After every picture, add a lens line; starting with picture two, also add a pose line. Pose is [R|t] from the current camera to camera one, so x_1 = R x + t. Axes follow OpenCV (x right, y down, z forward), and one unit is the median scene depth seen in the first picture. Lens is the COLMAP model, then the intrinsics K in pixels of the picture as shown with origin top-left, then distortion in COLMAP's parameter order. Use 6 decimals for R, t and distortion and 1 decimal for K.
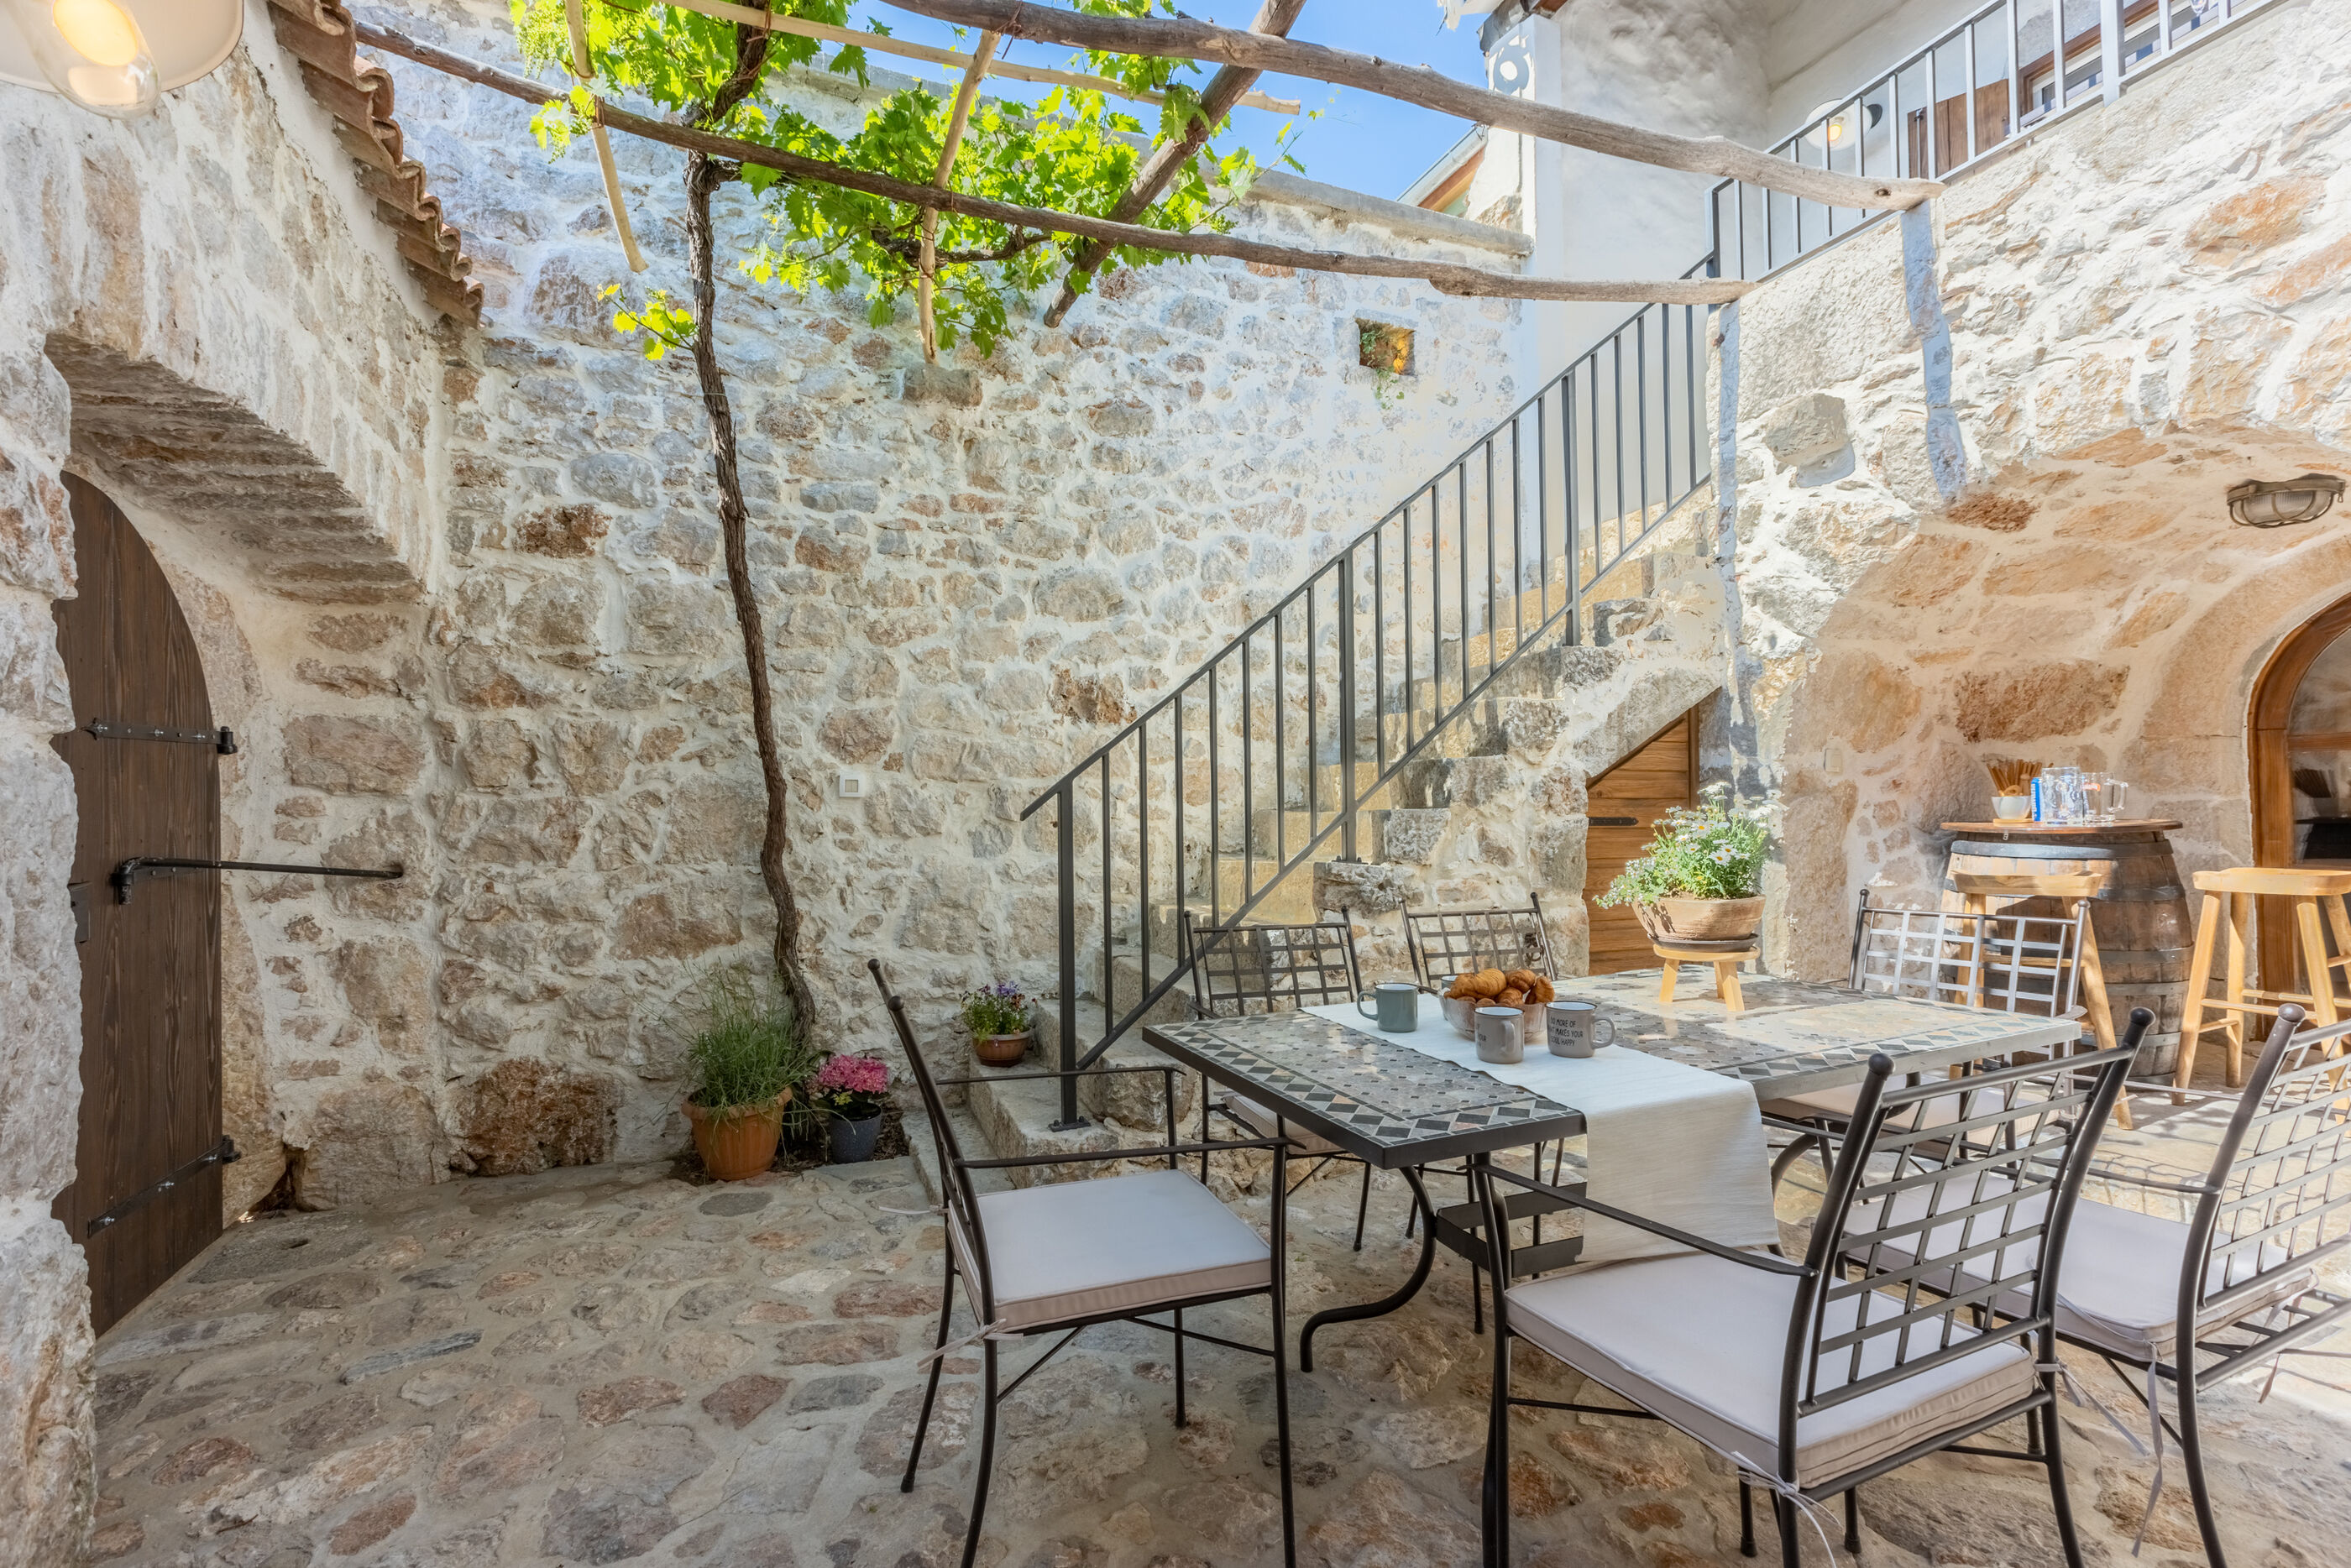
lens RADIAL K [[1060.1, 0, 1171.0], [0, 1060.1, 783.7], [0, 0, 1]] dist [0.003794, -0.002857]
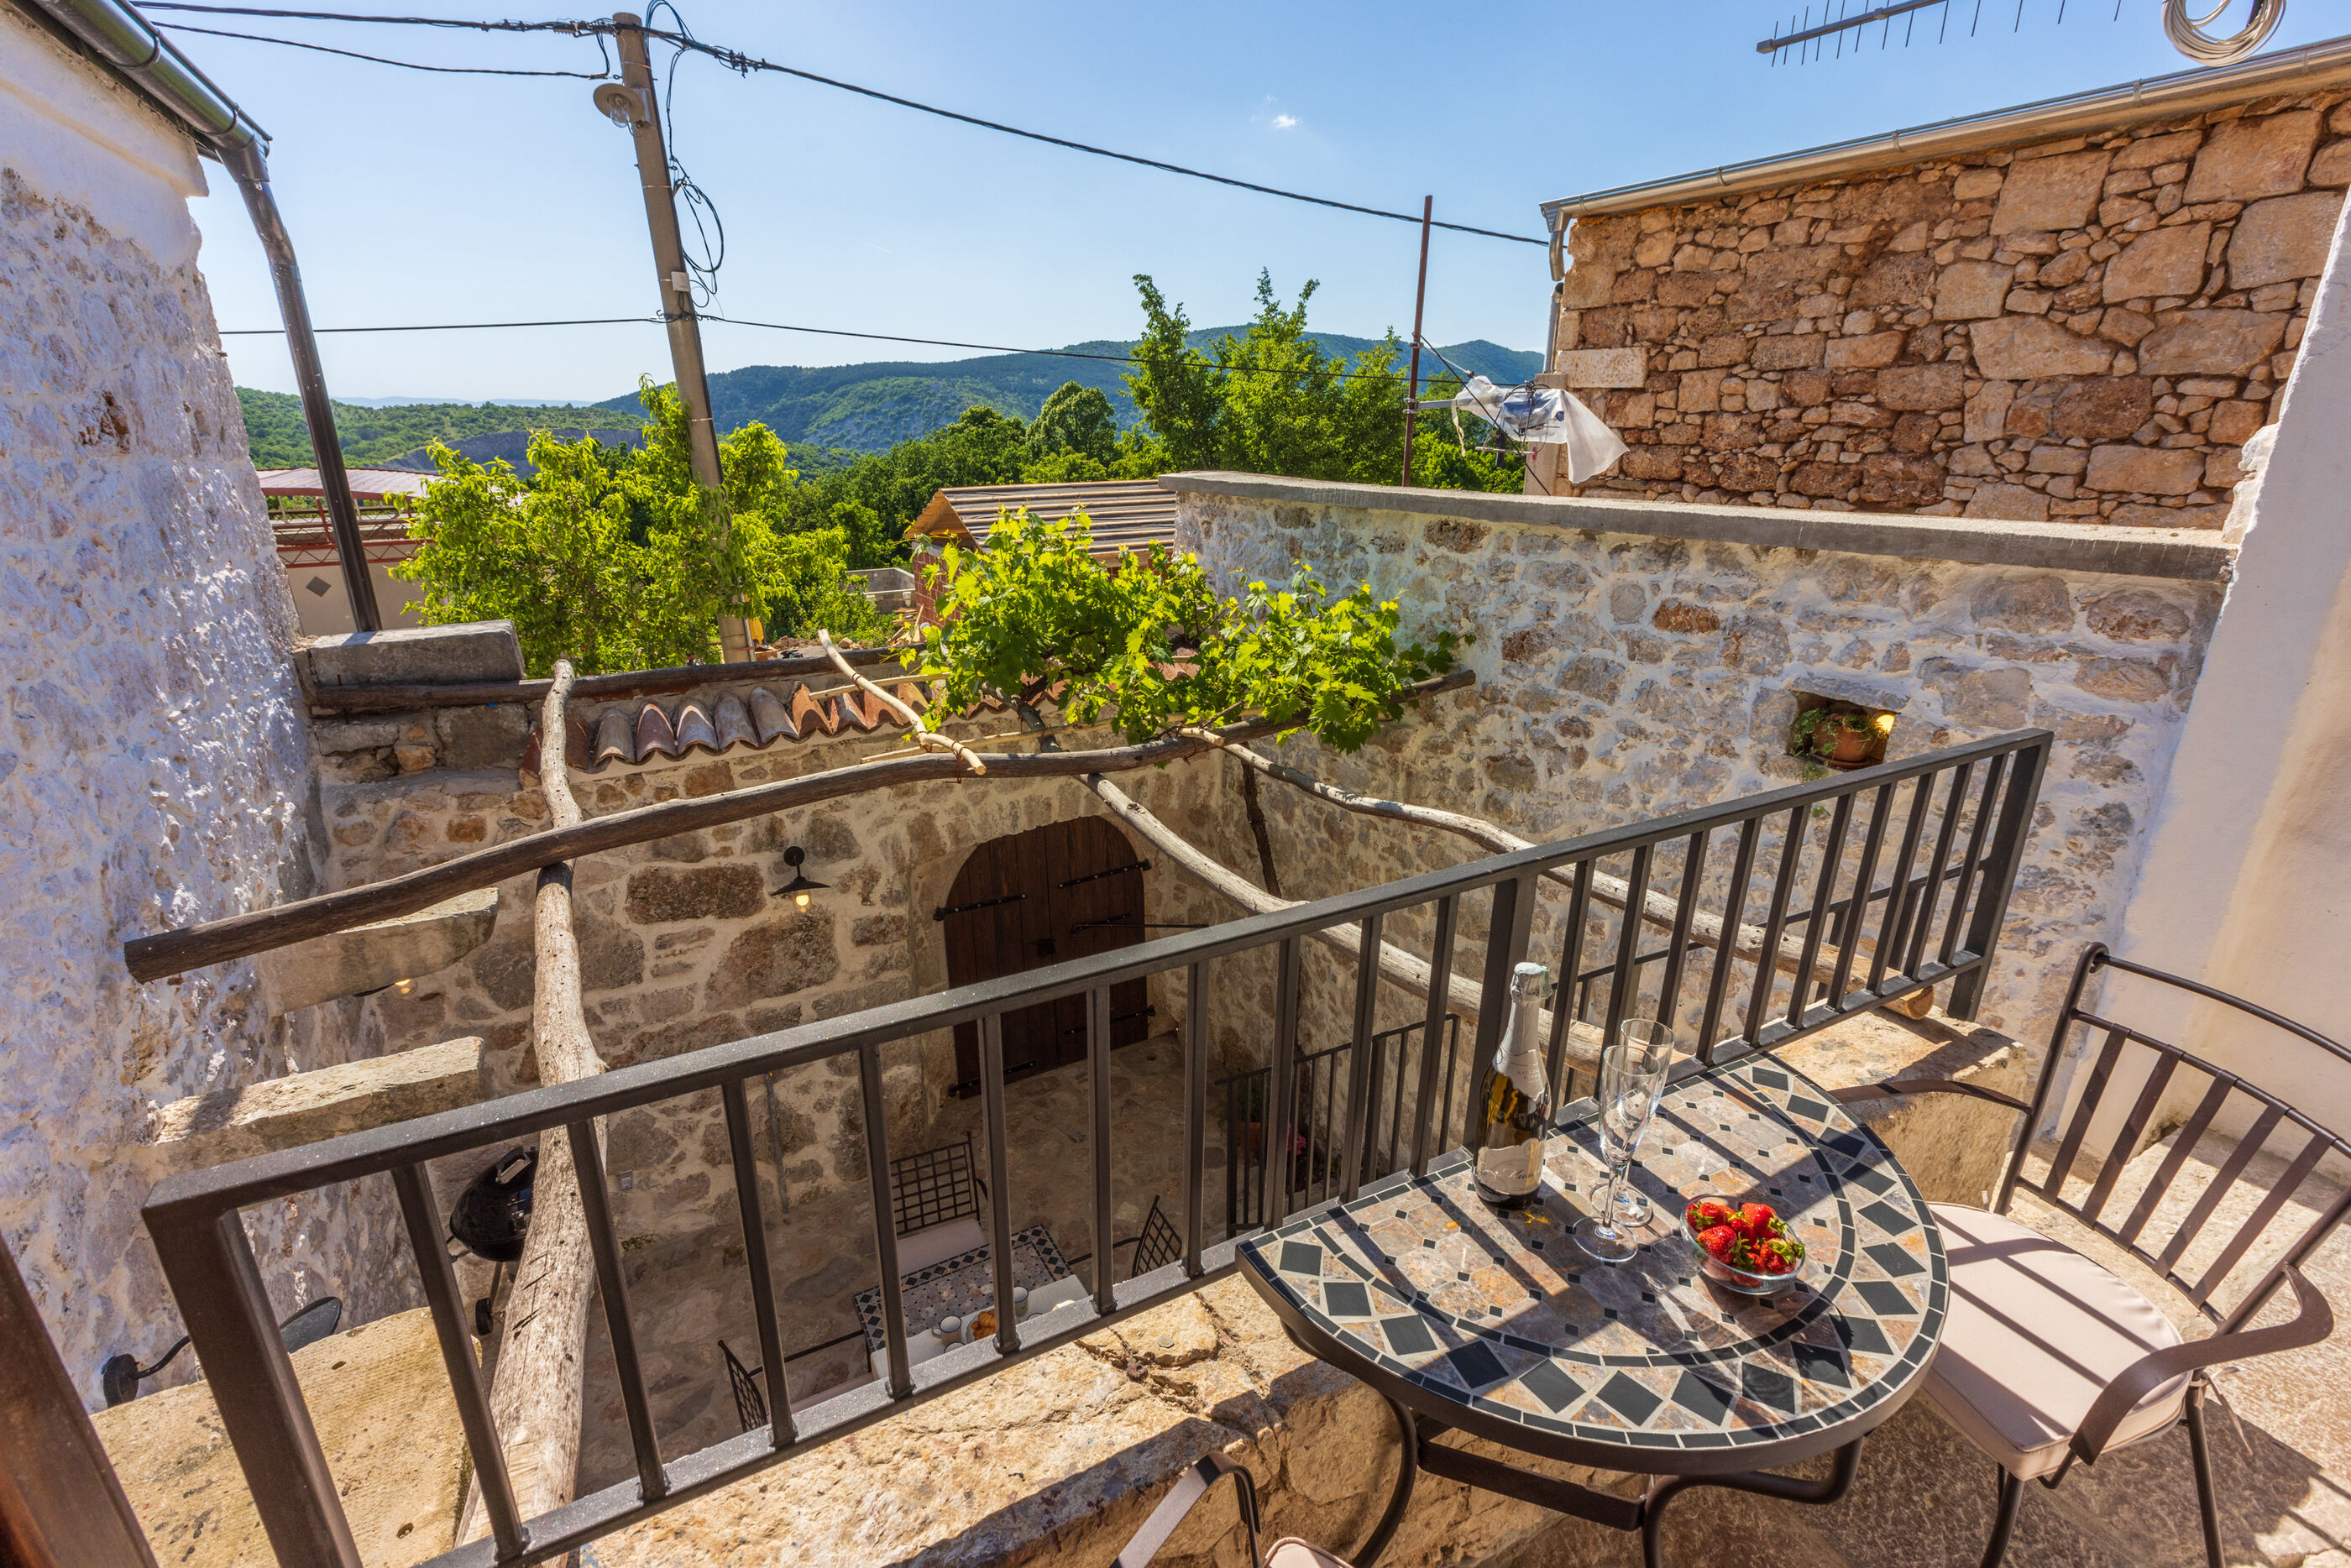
lens RADIAL K [[1060.1, 0, 1163.2], [0, 1060.1, 781.9], [0, 0, 1]] dist [0.003794, -0.002857]
pose [[0.119627, 0.327998, -0.937074, 1.073279], [0.024557, 0.942585, 0.333062, -0.827445], [0.992515, -0.062855, 0.104704, 0.649959]]
